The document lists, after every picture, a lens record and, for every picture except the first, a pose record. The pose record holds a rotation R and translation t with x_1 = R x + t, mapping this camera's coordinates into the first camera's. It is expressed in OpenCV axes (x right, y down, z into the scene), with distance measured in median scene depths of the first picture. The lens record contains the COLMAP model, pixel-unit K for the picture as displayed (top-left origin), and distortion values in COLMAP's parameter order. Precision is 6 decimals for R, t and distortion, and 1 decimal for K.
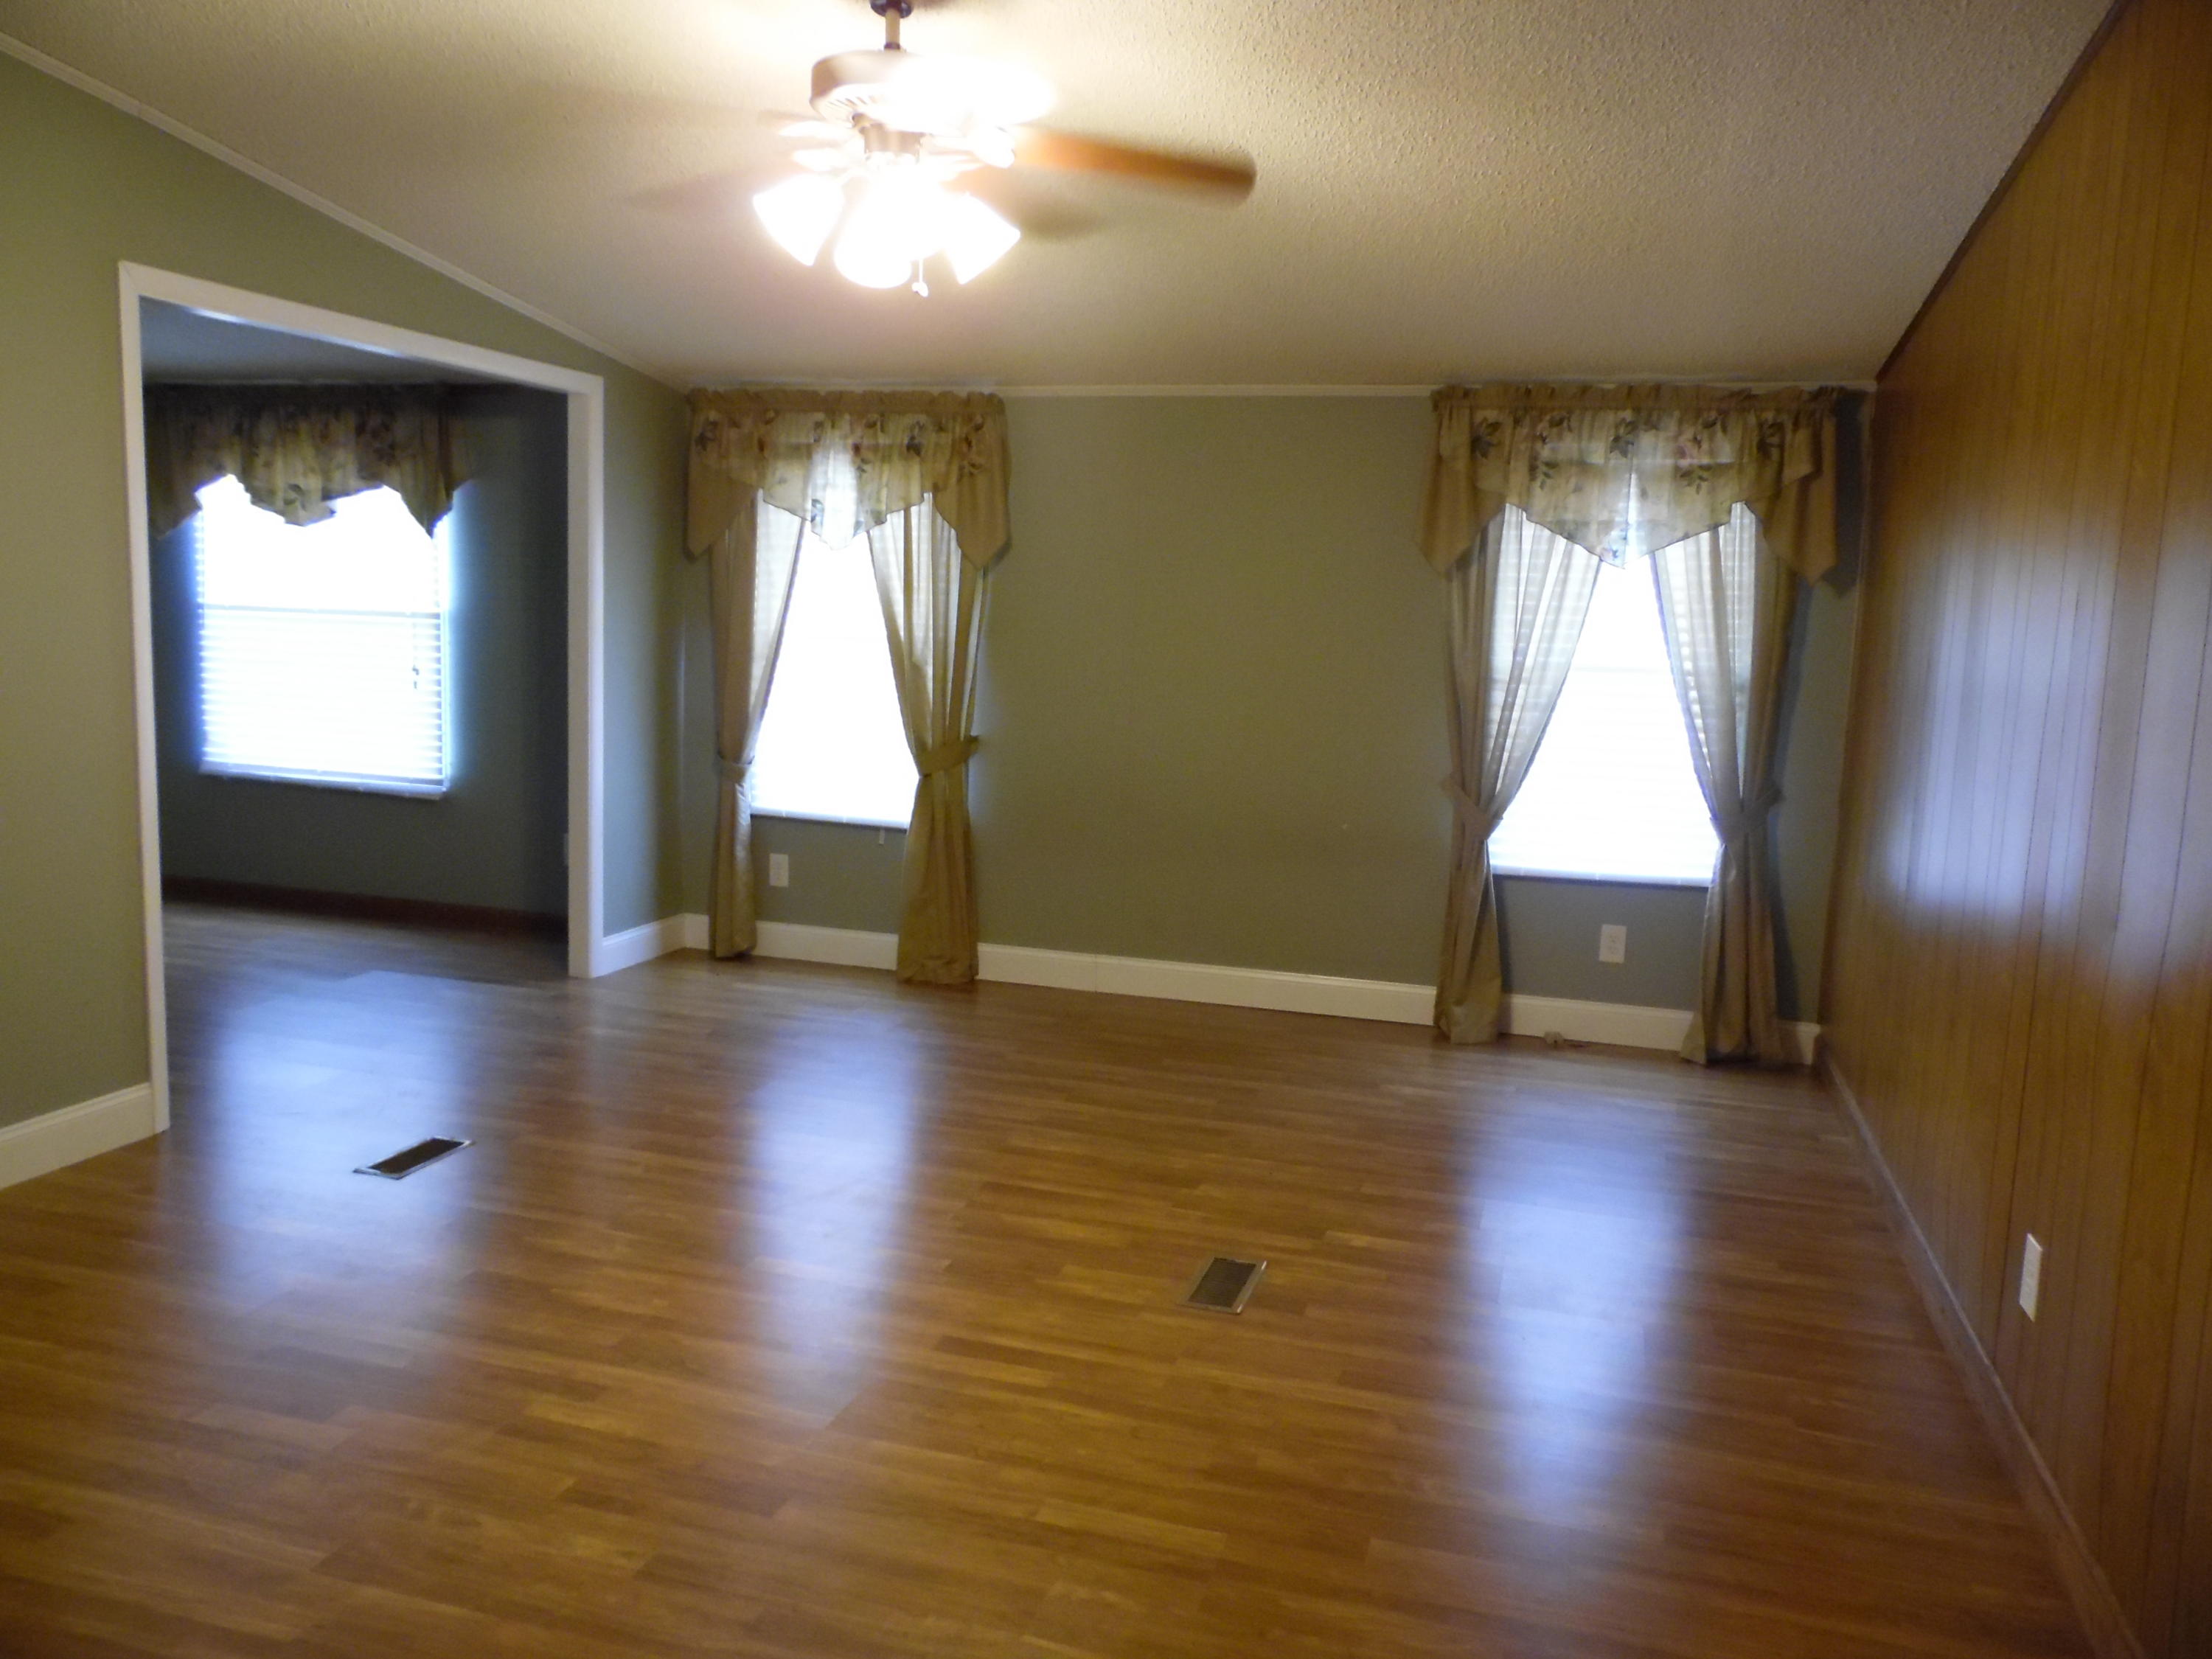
lens RADIAL K [[1629.3, 0, 1106.0], [0, 1629.3, 829.5], [0, 0, 1]] dist [-0.049225, 0.090825]
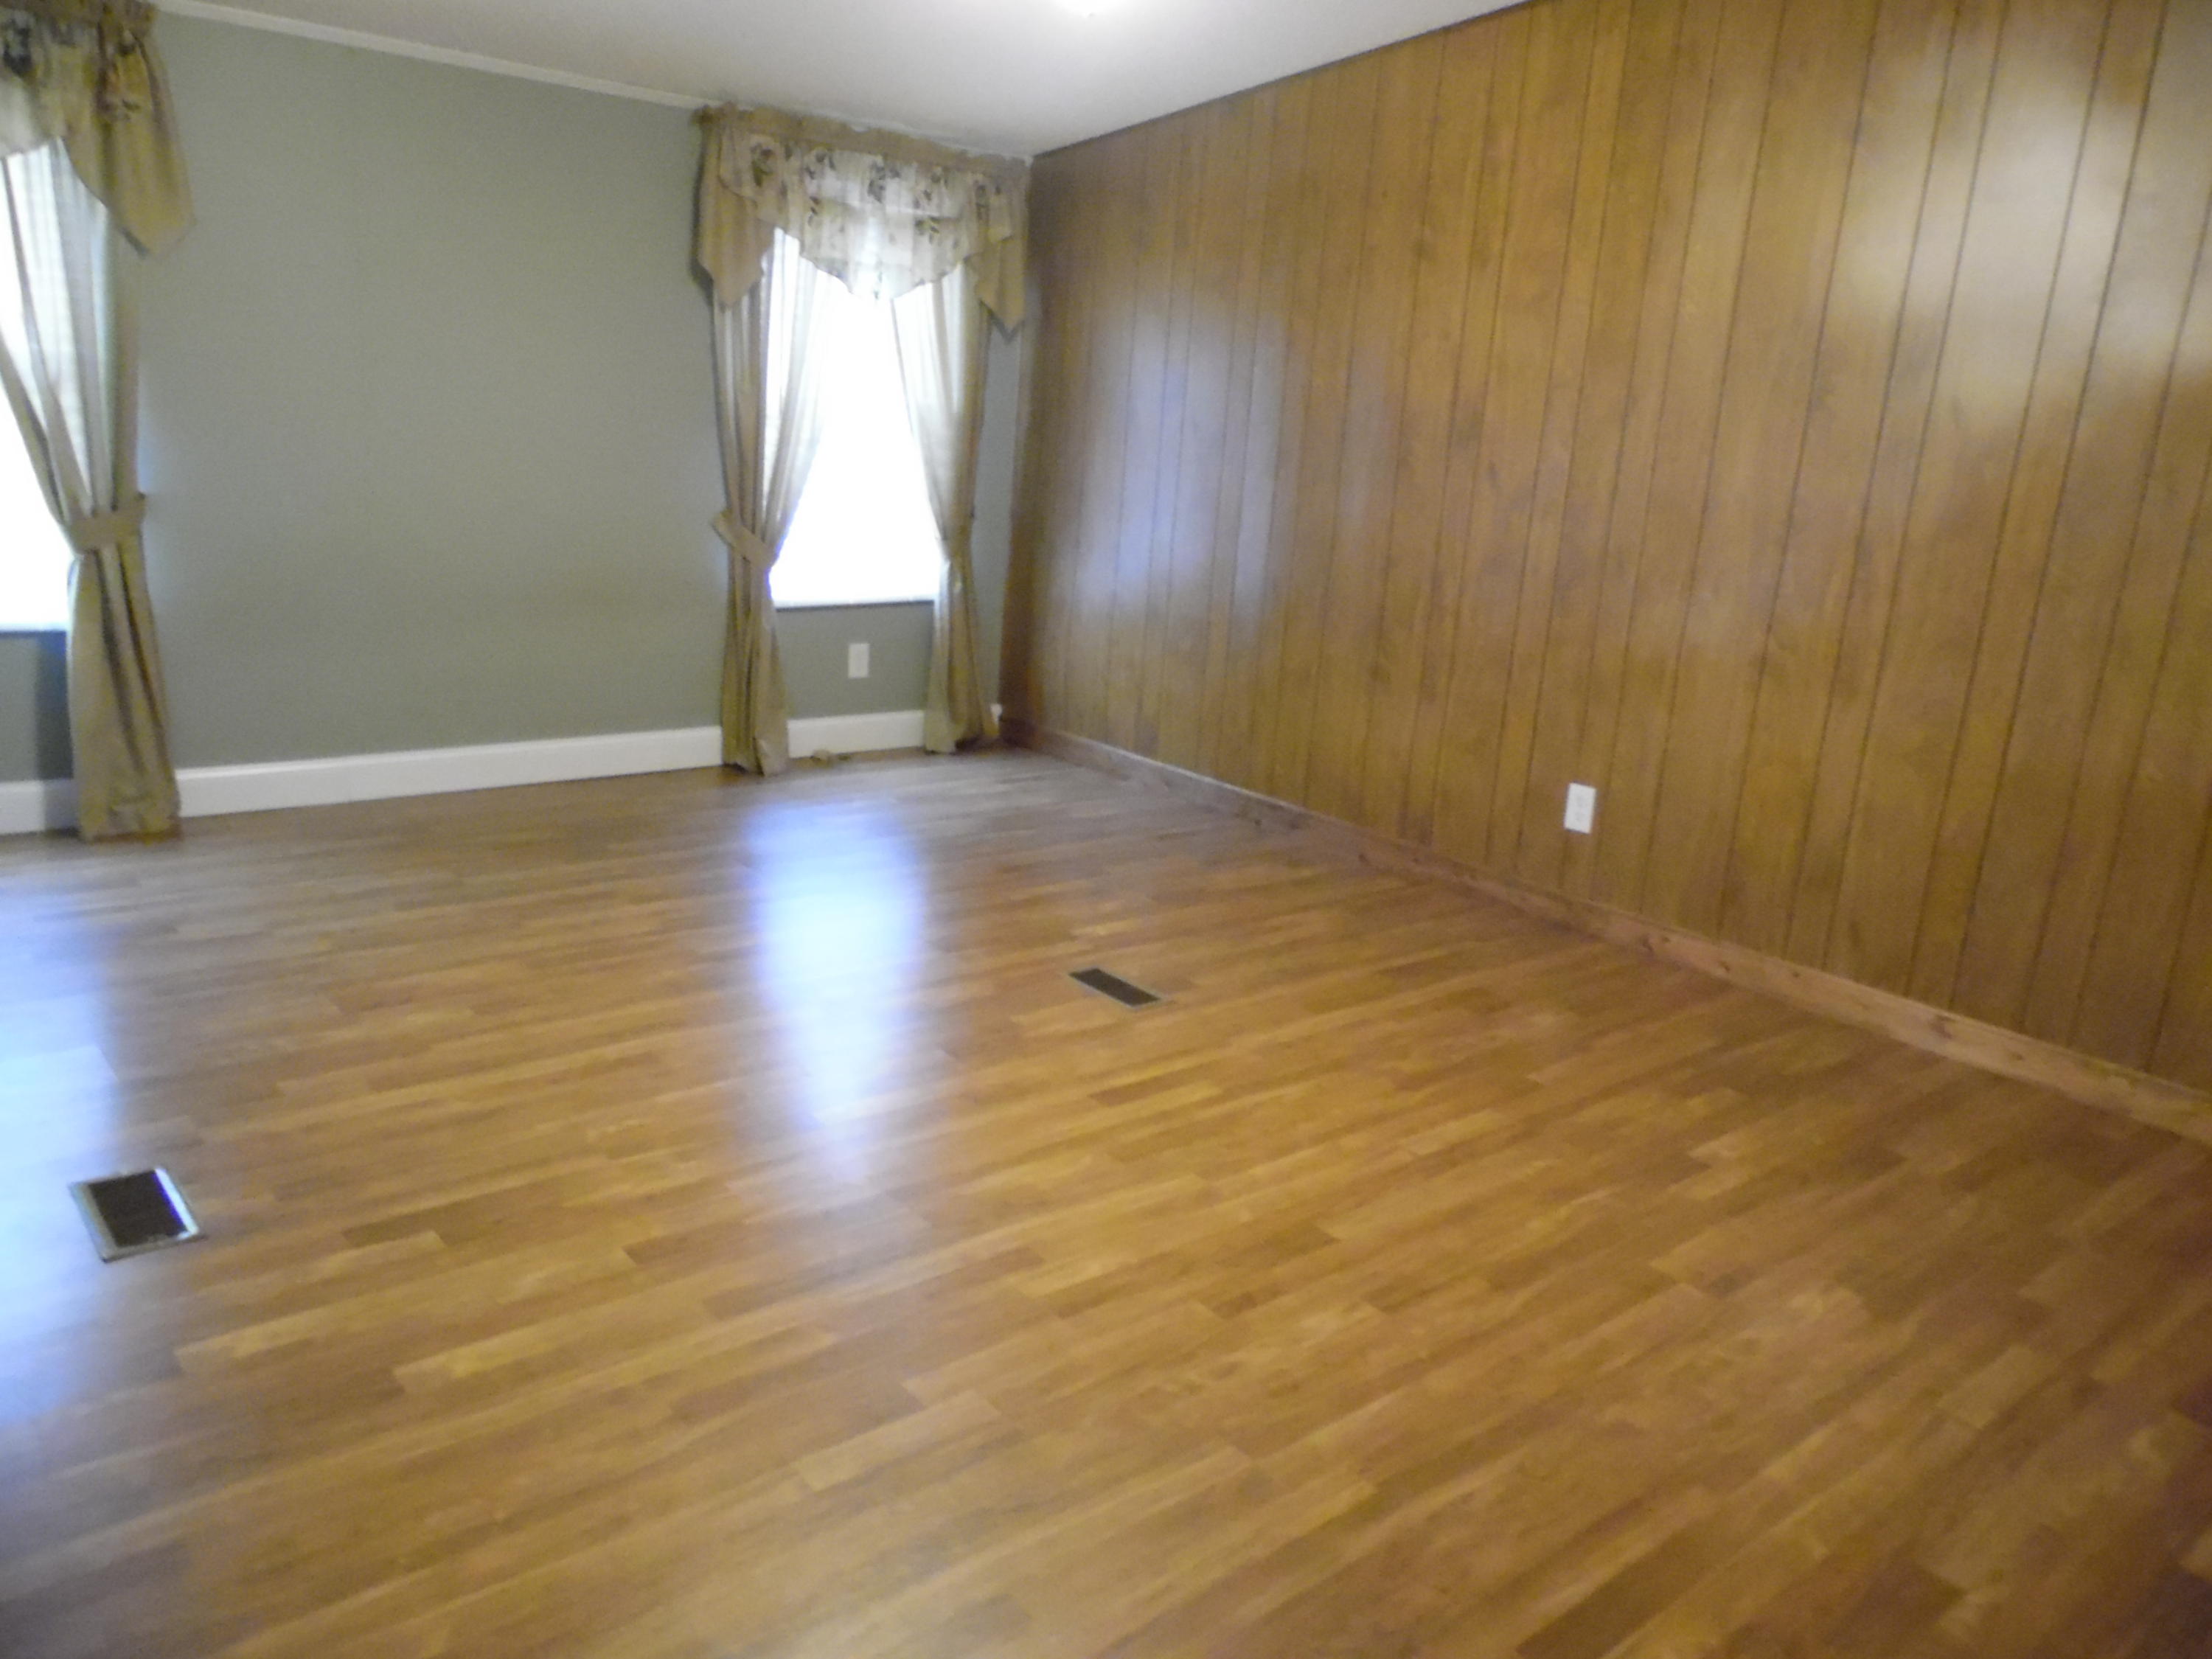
lens RADIAL K [[1629.3, 0, 1106.0], [0, 1629.3, 829.5], [0, 0, 1]] dist [-0.049225, 0.090825]
pose [[0.547756, -0.209134, 0.810078, -0.550876], [0.061436, 0.975694, 0.210349, -0.042582], [-0.834379, -0.065452, 0.547291, 0.268476]]
